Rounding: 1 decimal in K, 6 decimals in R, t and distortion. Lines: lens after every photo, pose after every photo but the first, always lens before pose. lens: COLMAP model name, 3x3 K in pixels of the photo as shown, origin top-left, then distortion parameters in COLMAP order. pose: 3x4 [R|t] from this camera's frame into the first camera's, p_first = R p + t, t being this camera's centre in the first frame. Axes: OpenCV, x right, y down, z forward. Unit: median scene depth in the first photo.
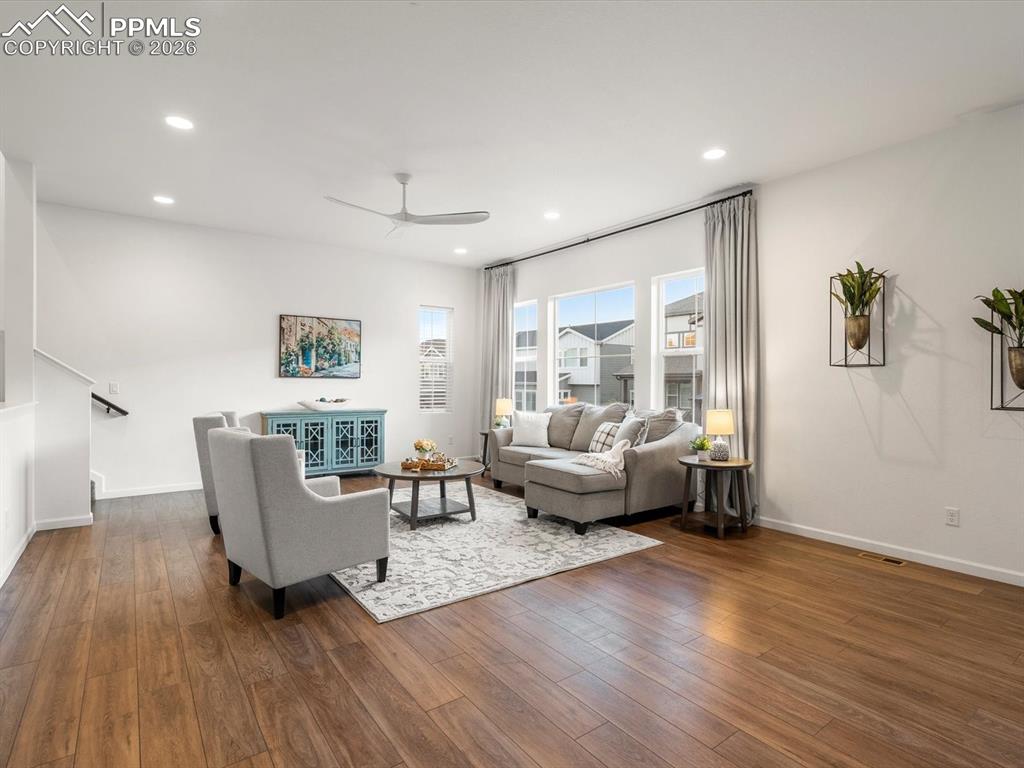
lens RADIAL K [[522.8, 0, 514.5], [0, 522.8, 379.2], [0, 0, 1]] dist [-0.000859, -0.000232]
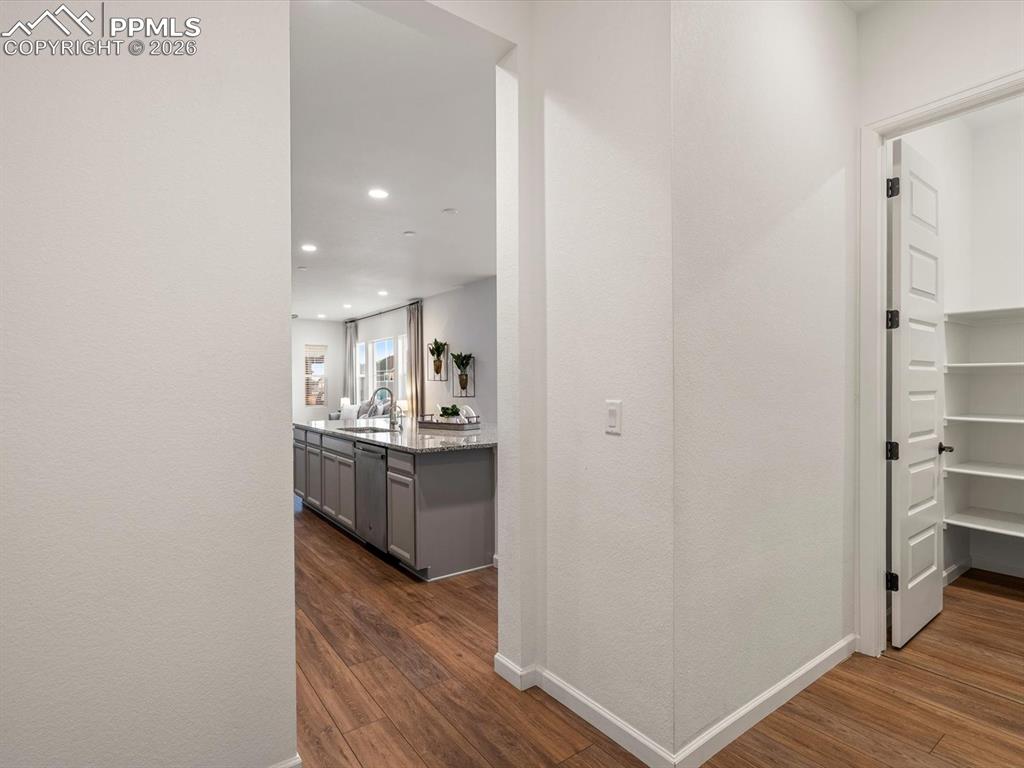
lens RADIAL K [[518.9, 0, 511.7], [0, 518.9, 388.3], [0, 0, 1]] dist [-0.001976, -0.000750]
pose [[0.999939, -0.011015, -0.001051, 0.598512], [0.011022, 0.999918, 0.006574, -0.000753], [0.000979, -0.006585, 0.999978, -0.859188]]
